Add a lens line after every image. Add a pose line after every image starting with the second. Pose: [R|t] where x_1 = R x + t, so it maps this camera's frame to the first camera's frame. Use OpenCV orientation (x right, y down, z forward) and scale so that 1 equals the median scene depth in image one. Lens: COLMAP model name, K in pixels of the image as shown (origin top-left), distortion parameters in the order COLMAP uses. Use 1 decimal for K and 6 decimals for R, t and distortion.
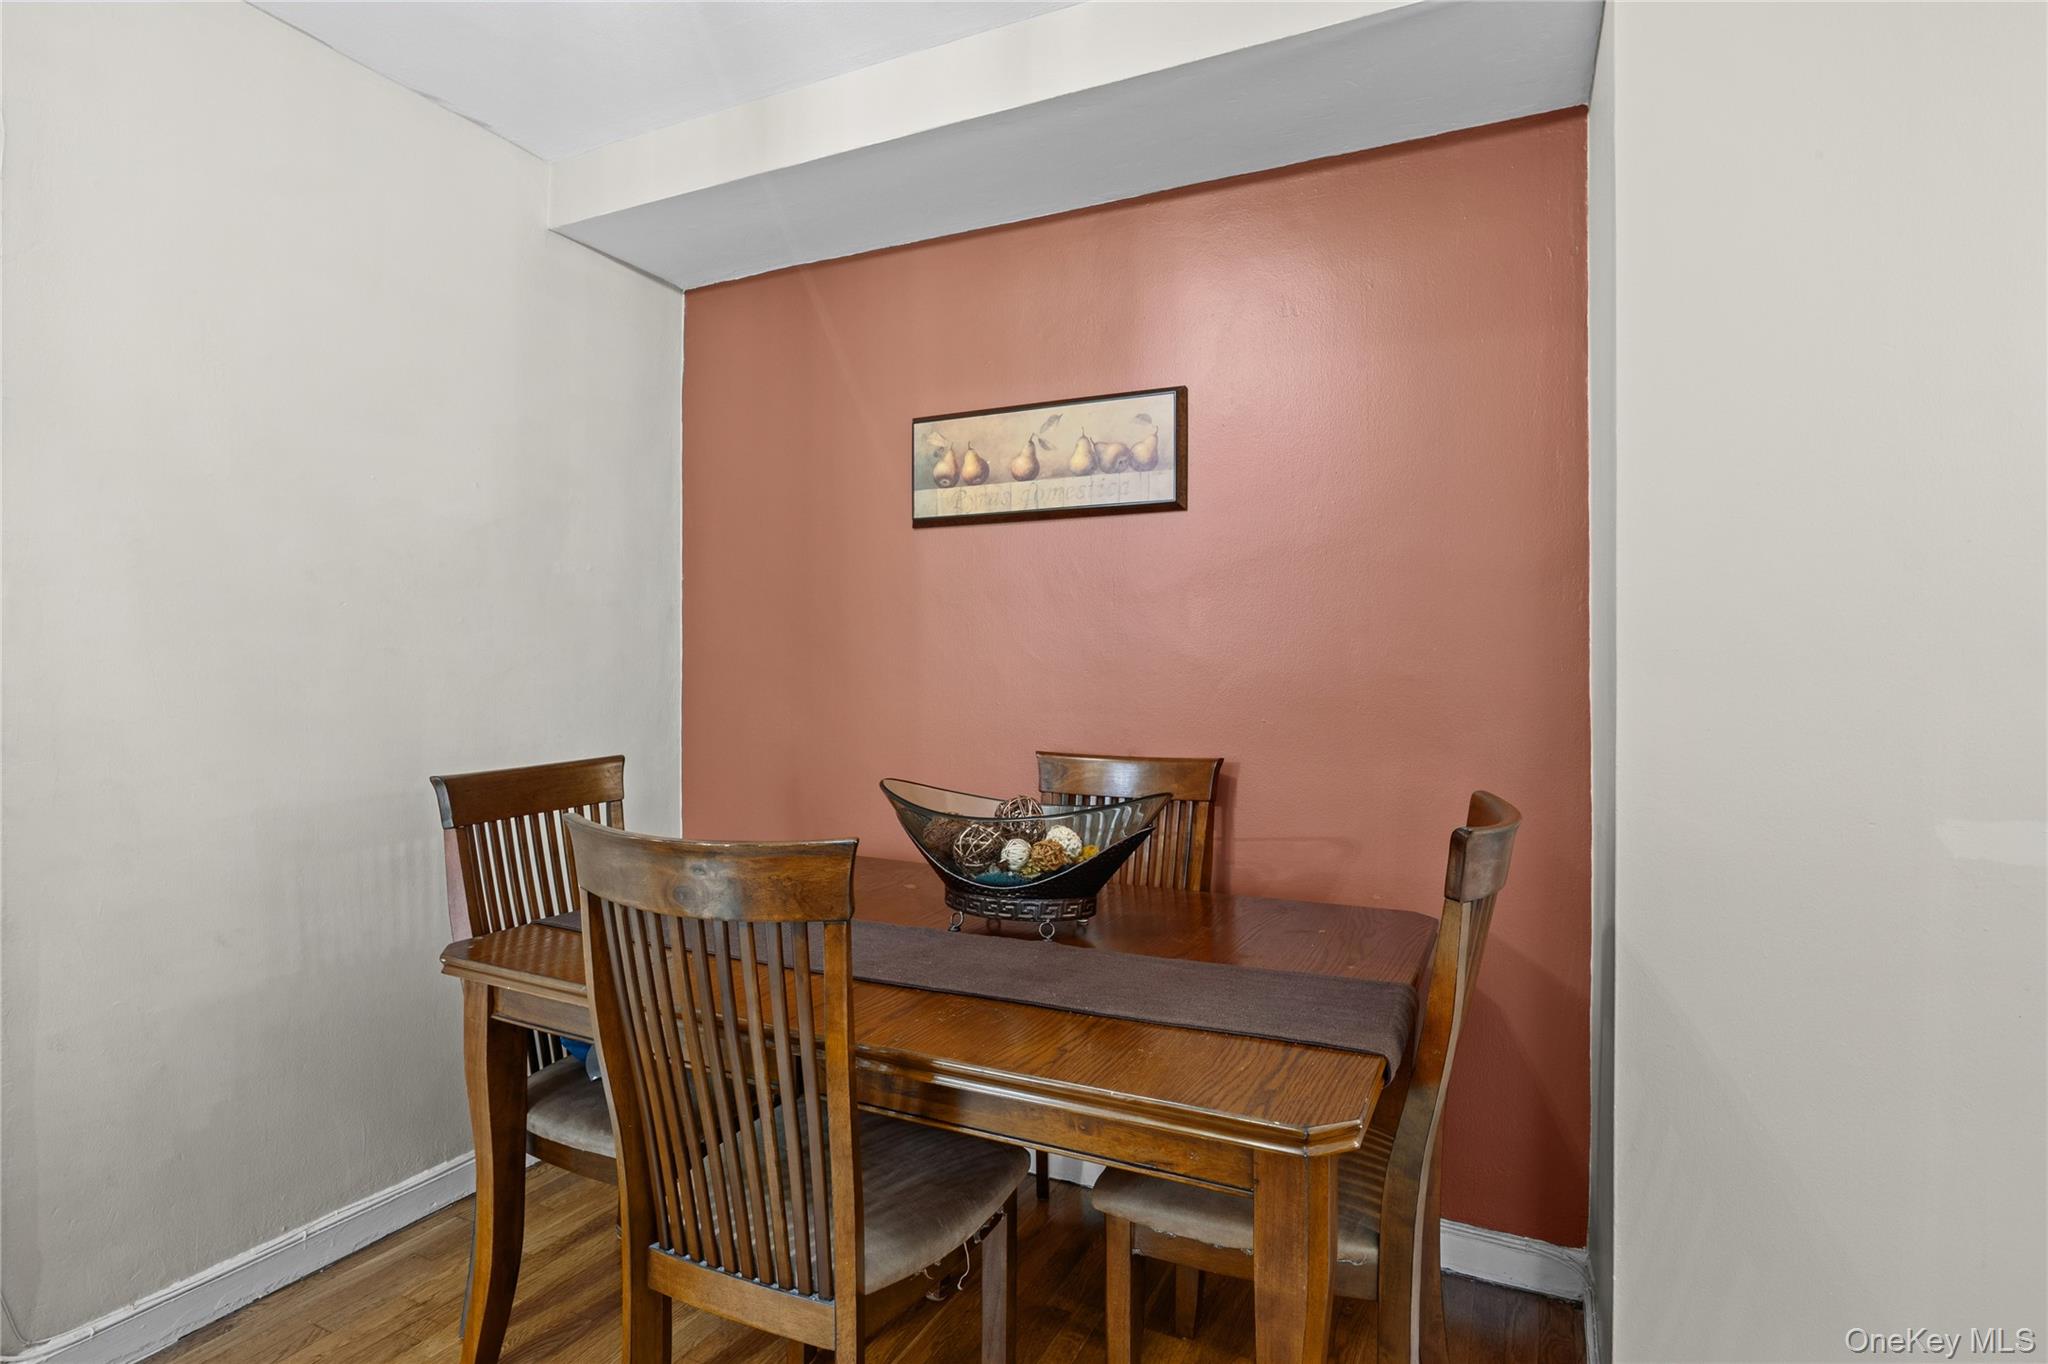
lens RADIAL K [[1068.7, 0, 1032.9], [0, 1068.7, 664.5], [0, 0, 1]] dist [-0.002264, -0.000028]
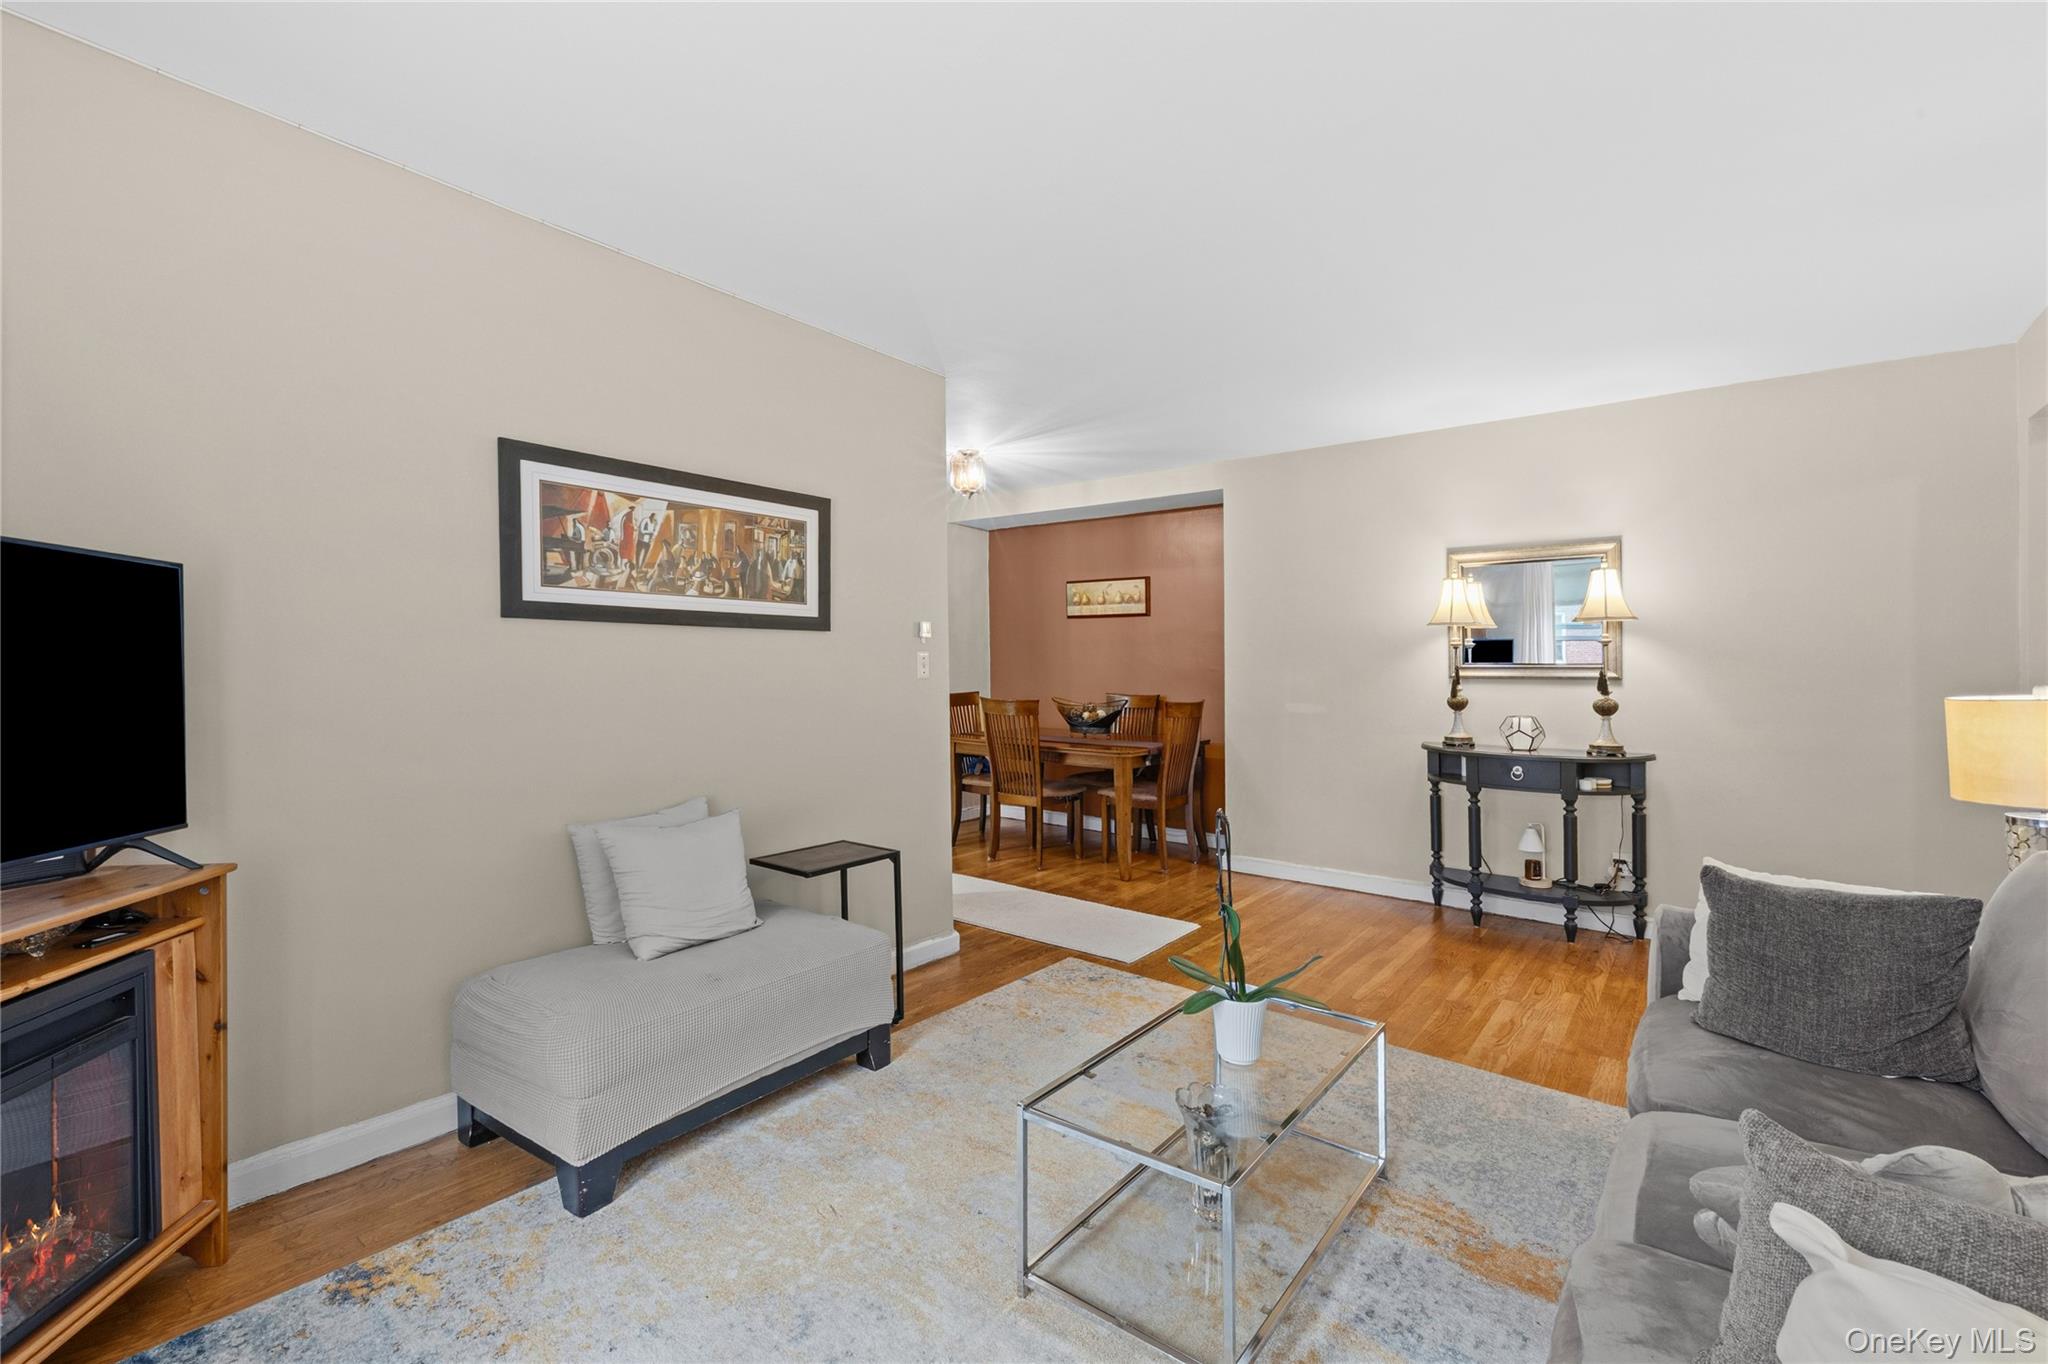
lens RADIAL K [[877.0, 0, 1051.1], [0, 877.0, 671.1], [0, 0, 1]] dist [0.001334, -0.000055]
pose [[0.982863, 0.001485, -0.184334, 0.316762], [0.001369, 0.999881, 0.015352, -0.020042], [0.184335, -0.015341, 0.982744, -1.514073]]
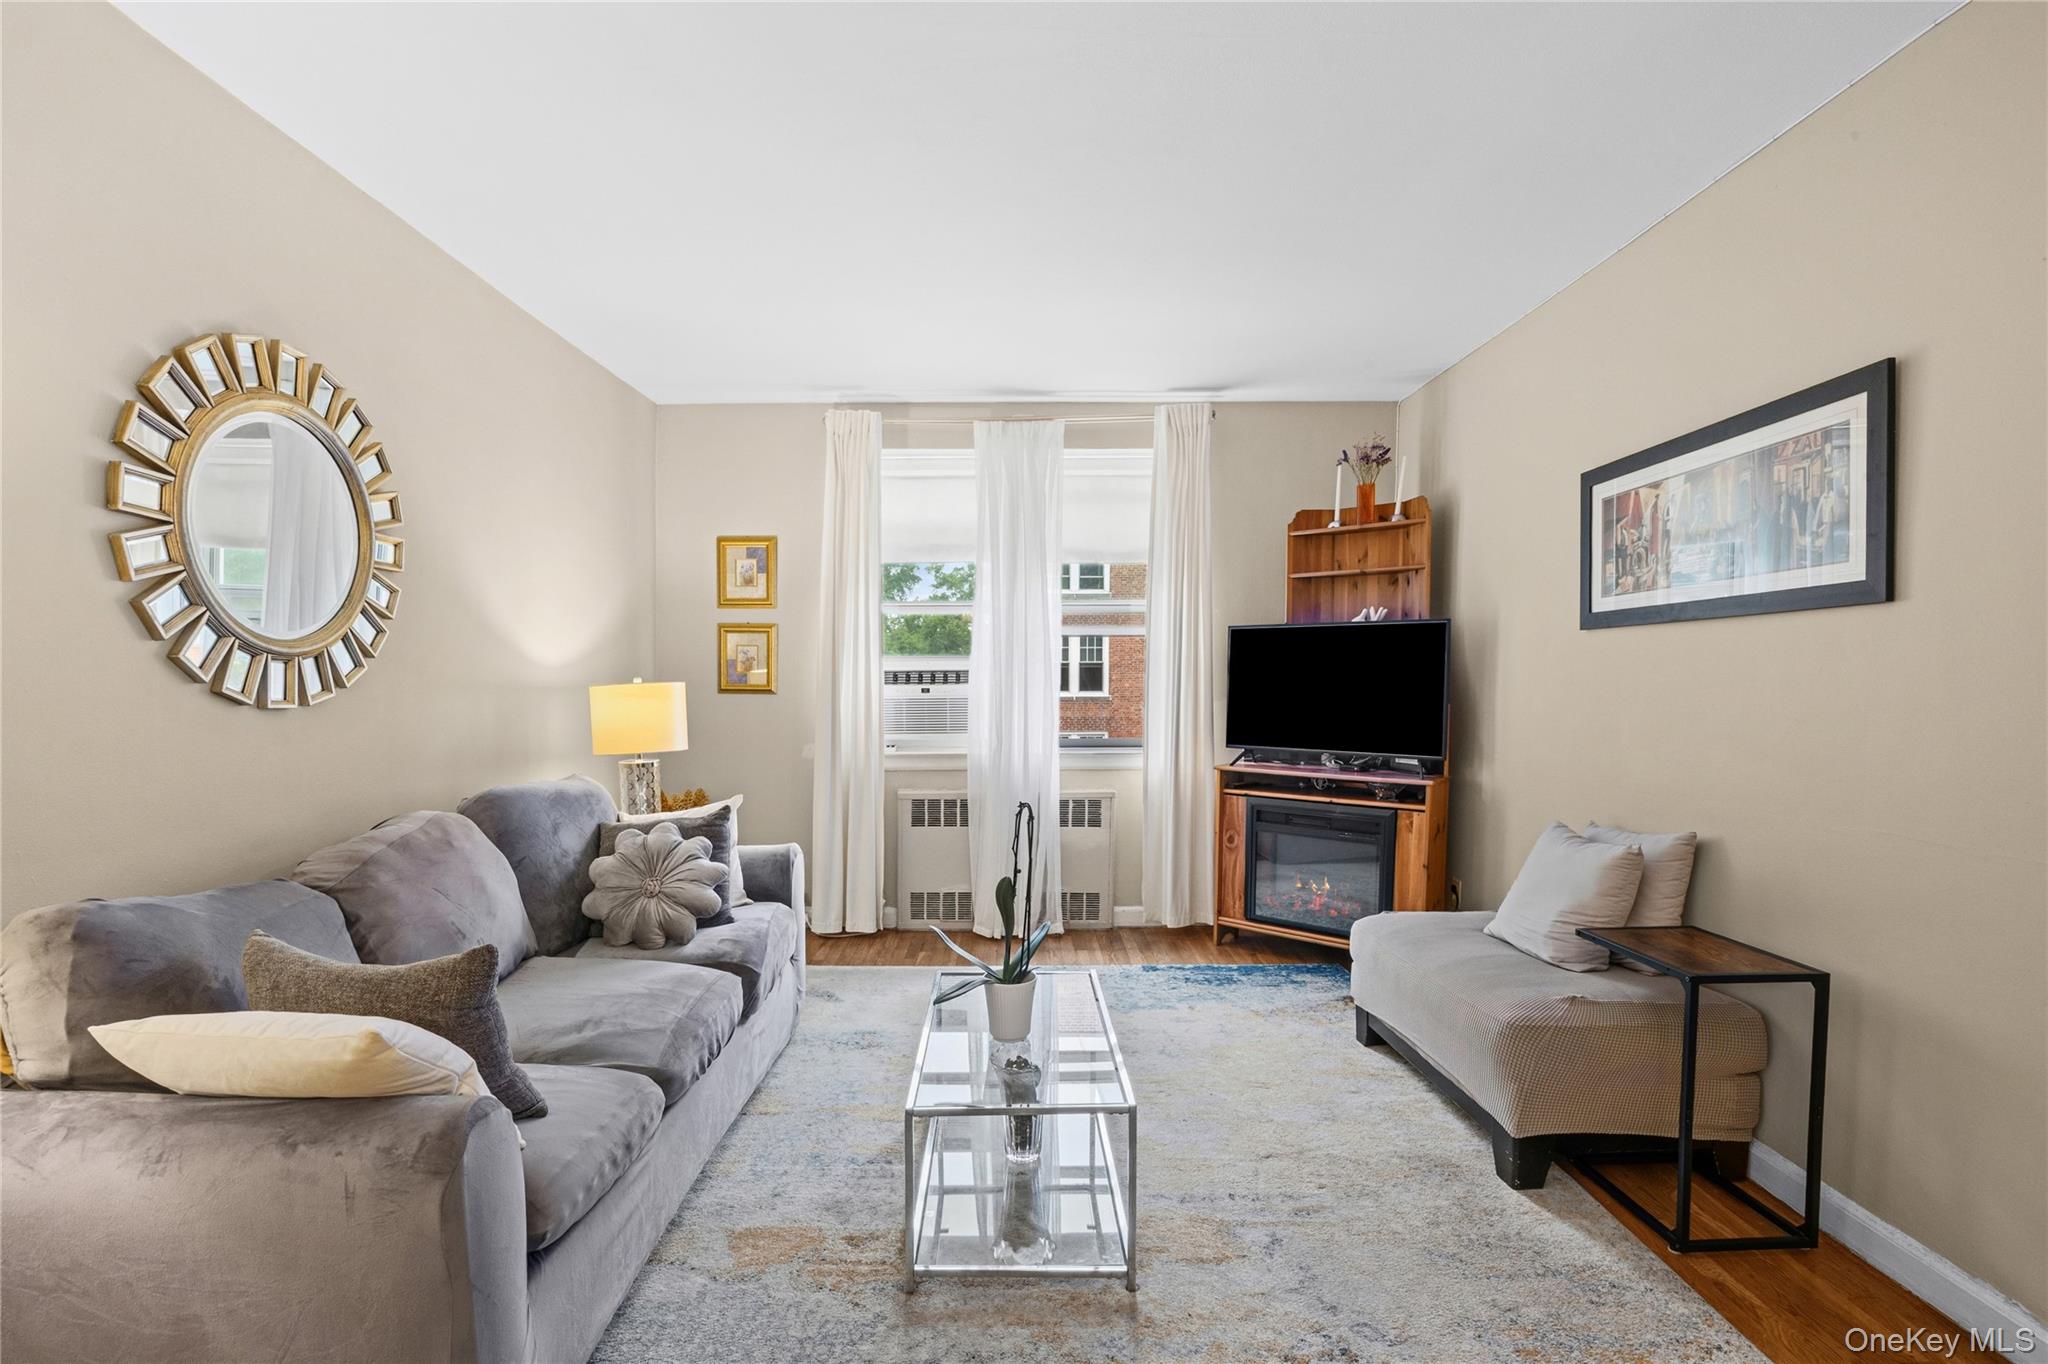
lens RADIAL K [[954.8, 0, 1013.7], [0, 954.8, 732.5], [0, 0, 1]] dist [-0.014904, 0.000184]
pose [[-0.893091, 0.023132, -0.449281, 0.727729], [0.004369, 0.999076, 0.042756, 0.010181], [0.449855, 0.036222, -0.892367, 0.054738]]
